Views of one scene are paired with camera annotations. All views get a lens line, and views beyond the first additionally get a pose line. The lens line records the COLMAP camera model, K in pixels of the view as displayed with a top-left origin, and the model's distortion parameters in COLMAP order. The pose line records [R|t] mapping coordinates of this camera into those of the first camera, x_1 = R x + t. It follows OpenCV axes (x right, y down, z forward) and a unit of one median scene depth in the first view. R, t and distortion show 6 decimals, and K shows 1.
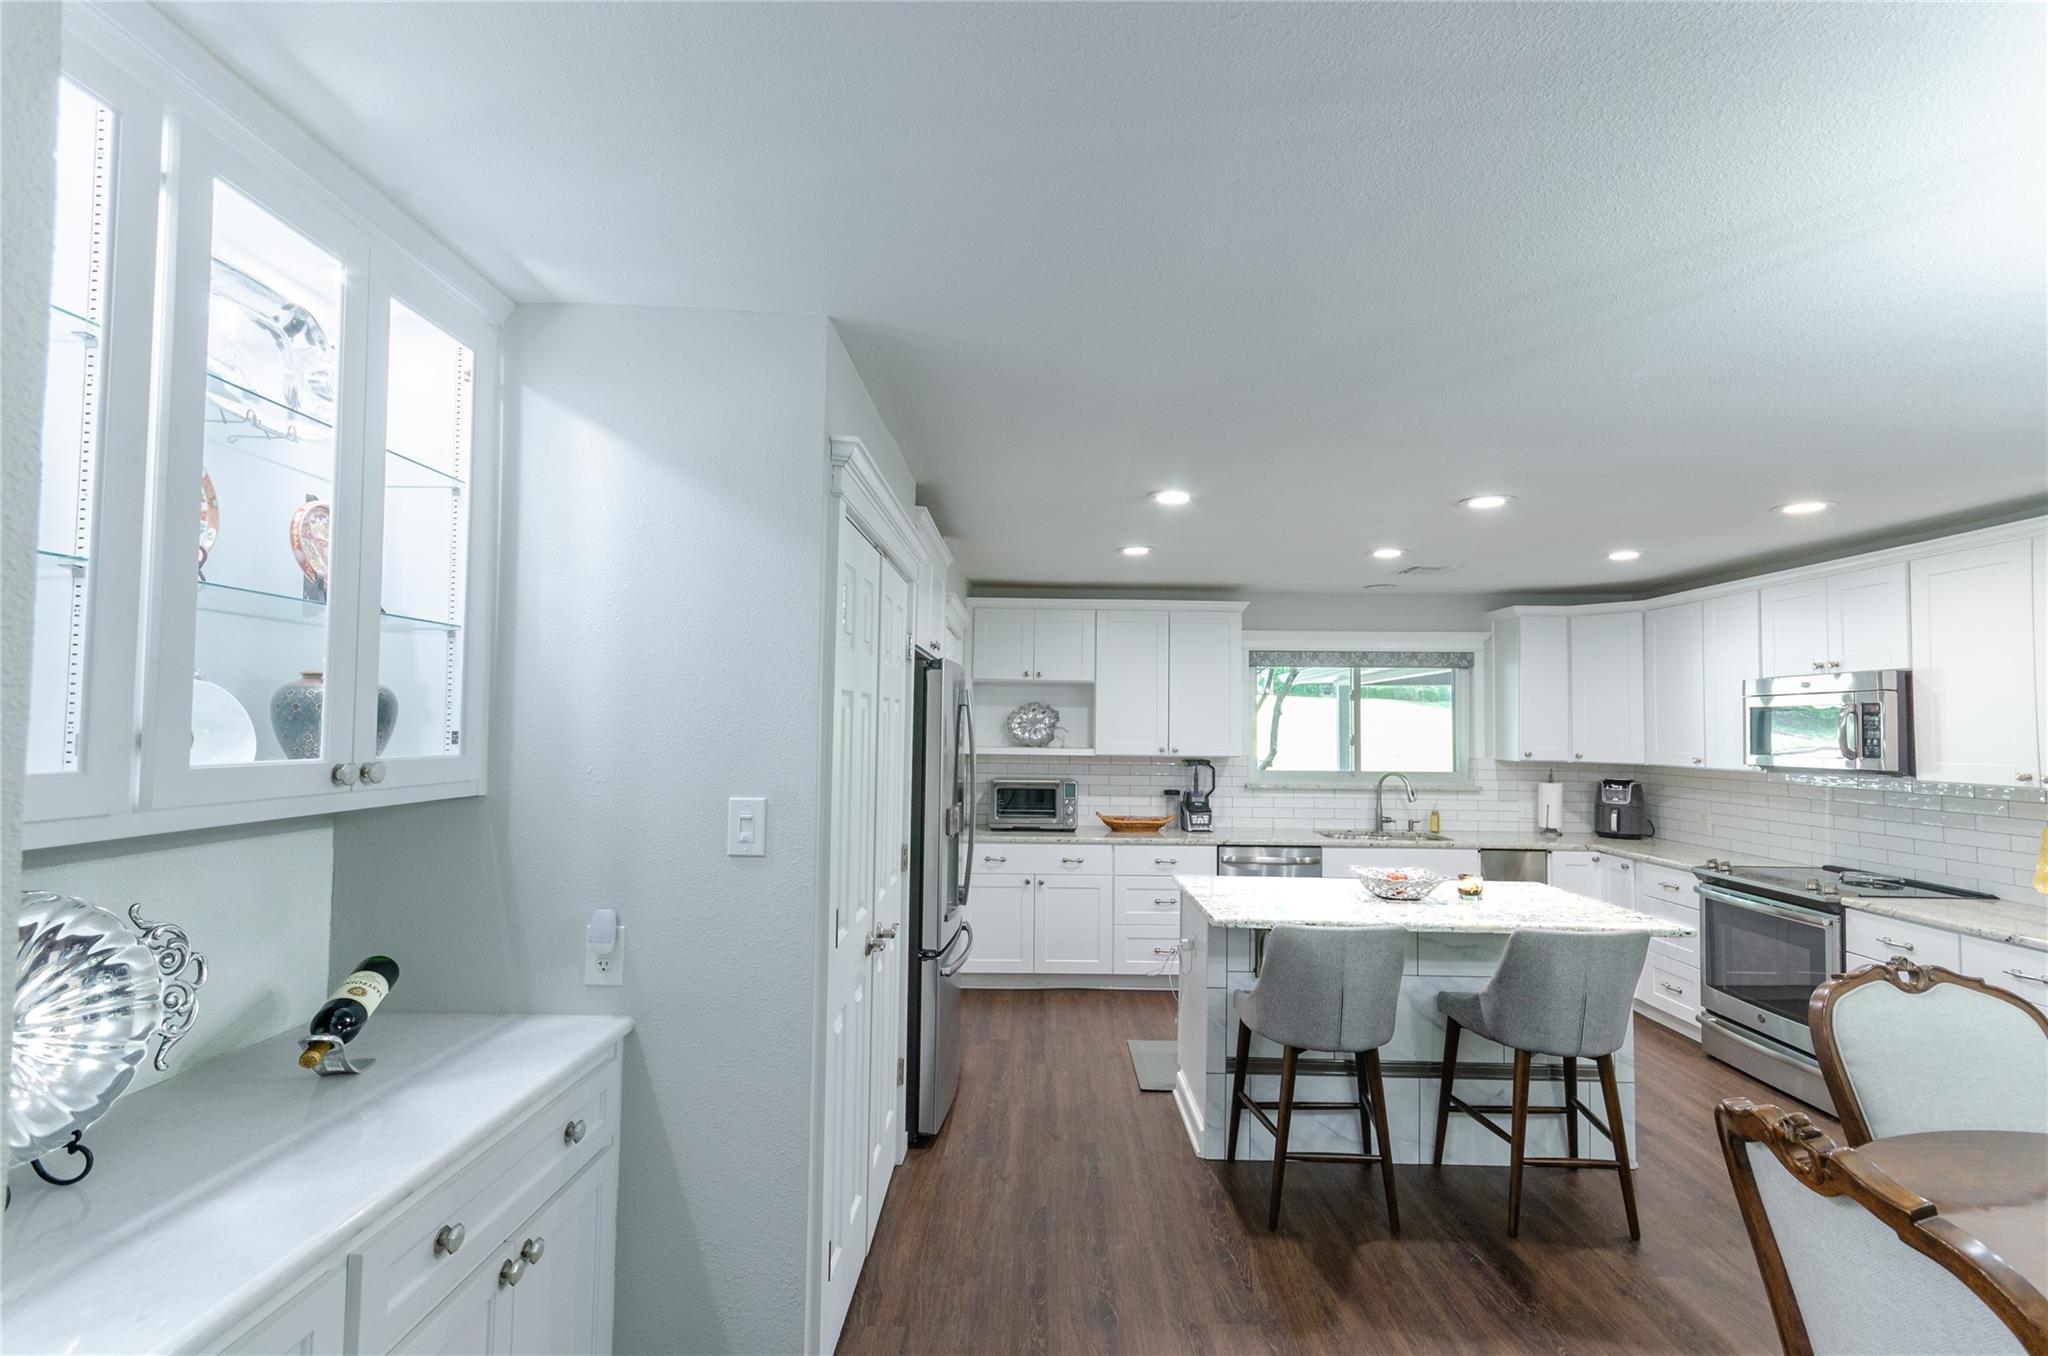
lens RADIAL K [[910.4, 0, 1058.4], [0, 910.4, 674.8], [0, 0, 1]] dist [0.005549, -0.000253]
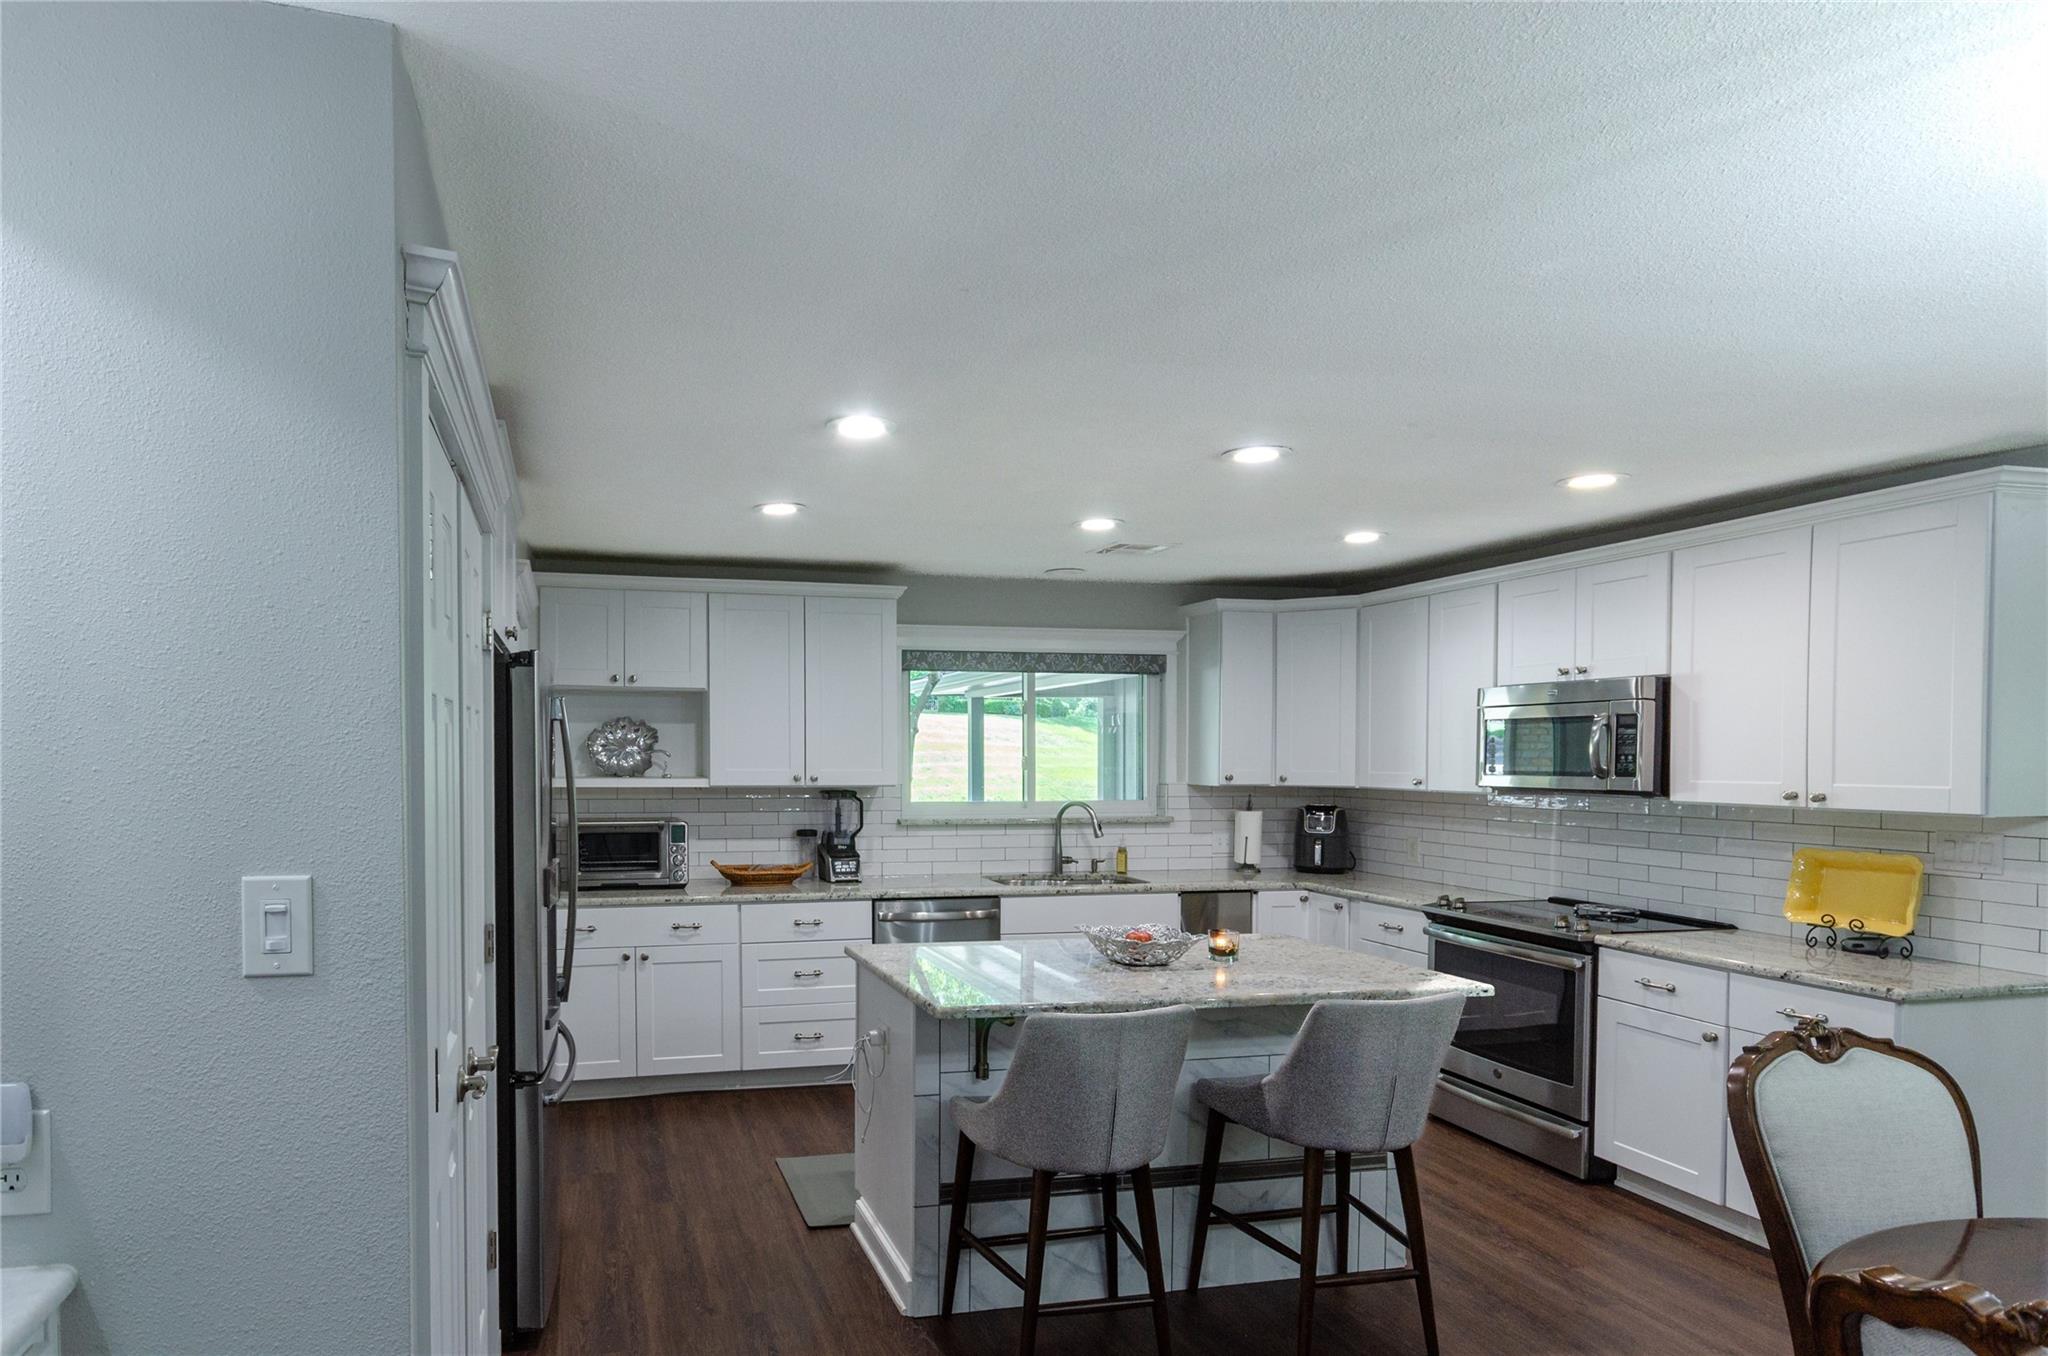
lens RADIAL K [[1123.0, 0, 858.2], [0, 1123.0, 773.8], [0, 0, 1]] dist [-0.000098, -0.001693]
pose [[0.976577, -0.013535, 0.214742, -0.059947], [-0.003484, 0.996894, 0.078678, 0.005851], [-0.215140, -0.077584, 0.973497, 0.105071]]
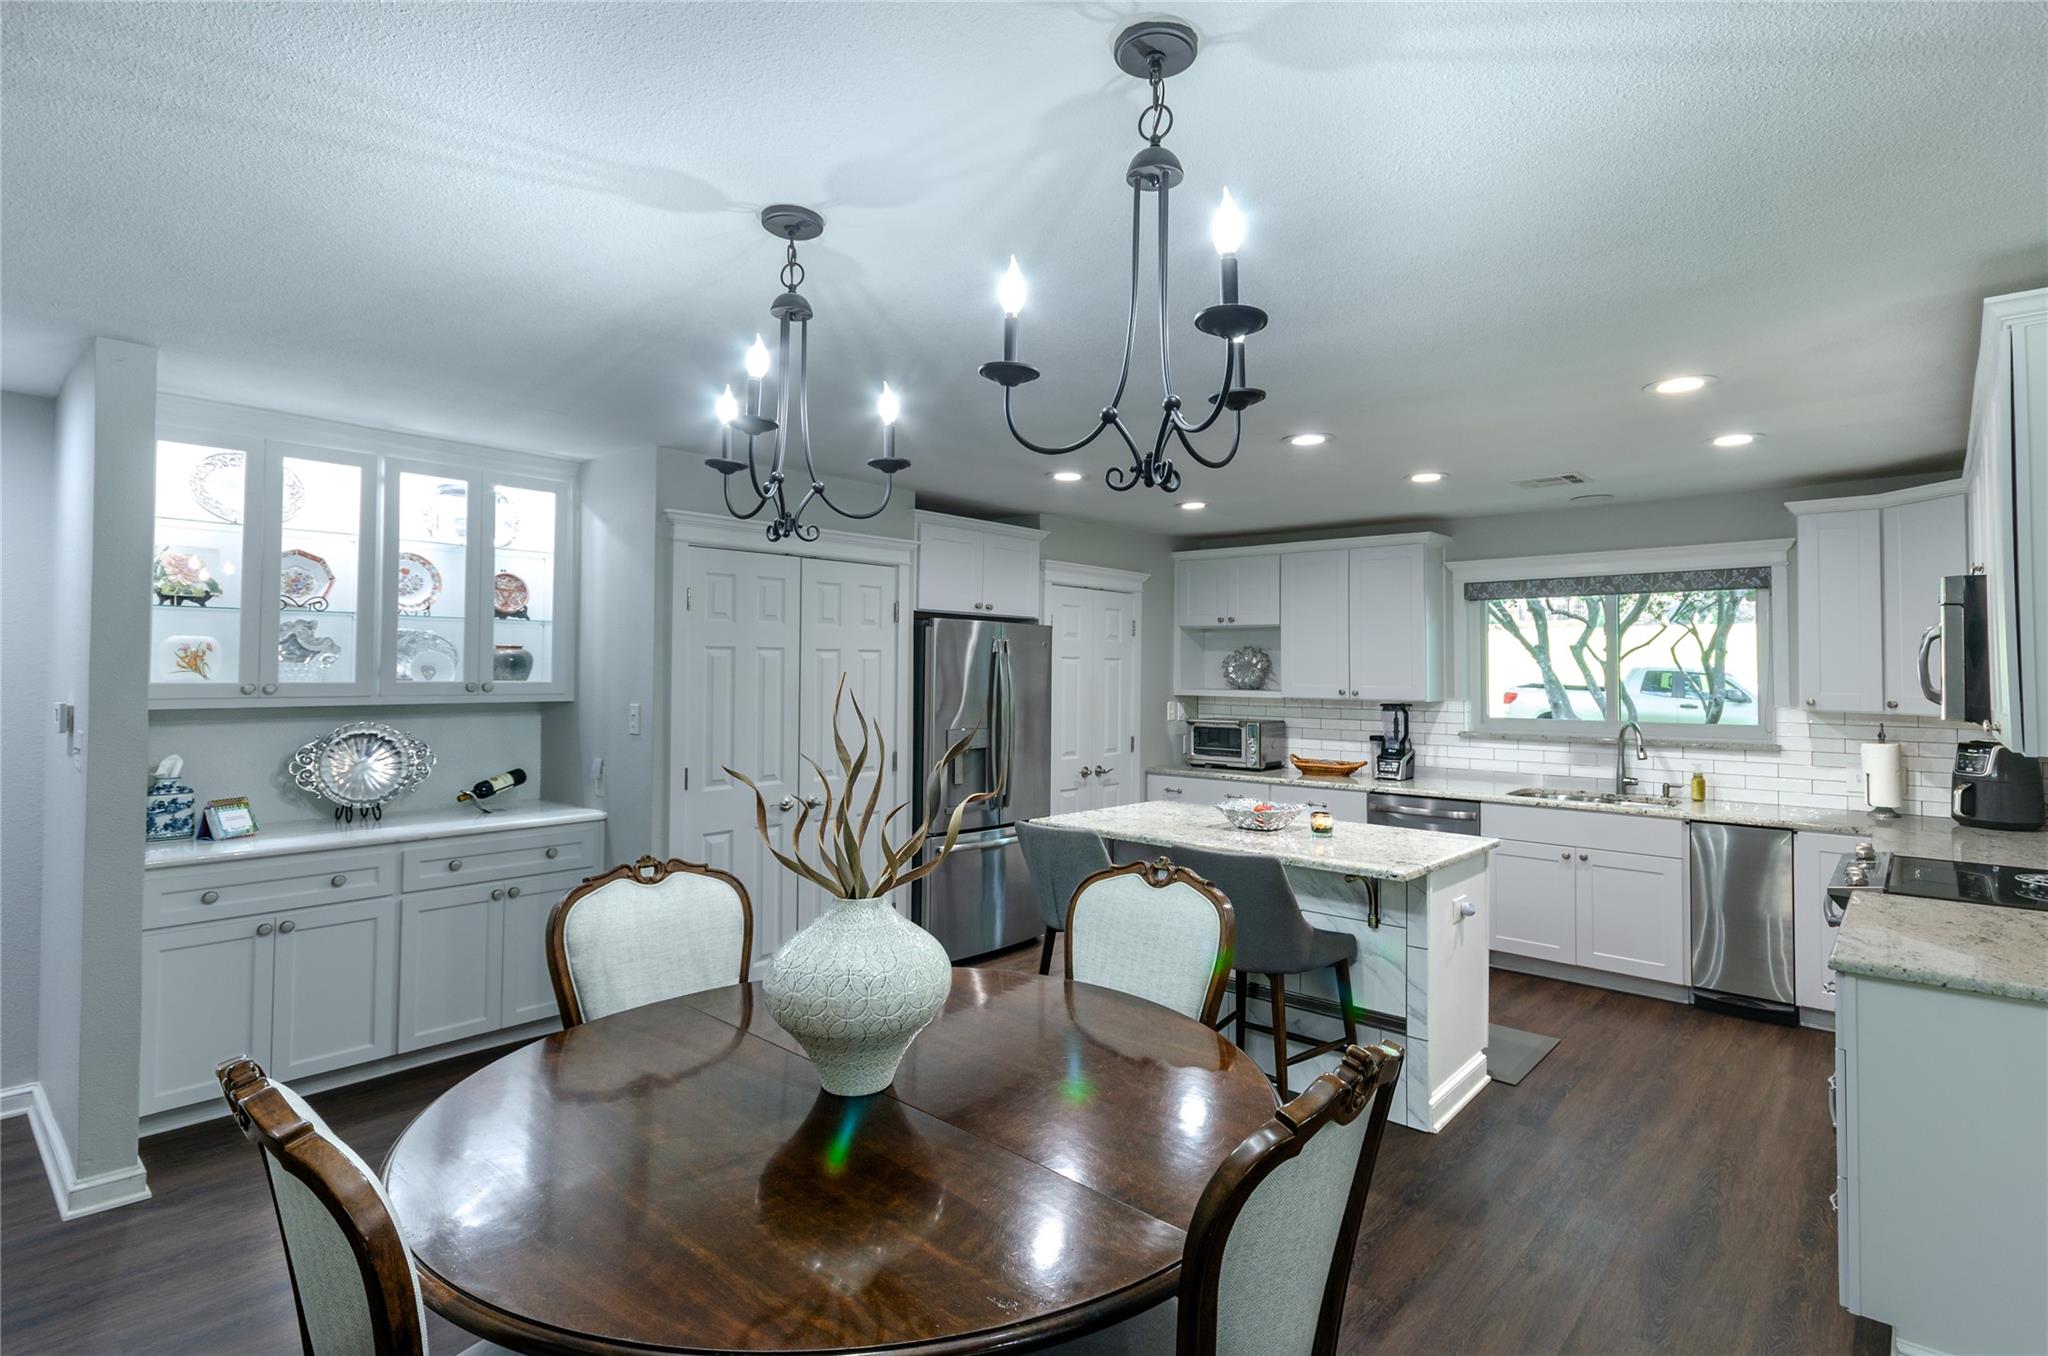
lens RADIAL K [[1024.0, 0, 1069.3], [0, 1024.0, 641.4], [0, 0, 1]] dist [0.005467, -0.003915]
pose [[0.760065, -0.026531, -0.649305, 0.923617], [0.040187, 0.999173, 0.006216, 0.014484], [0.648603, -0.030818, 0.760502, -0.021037]]
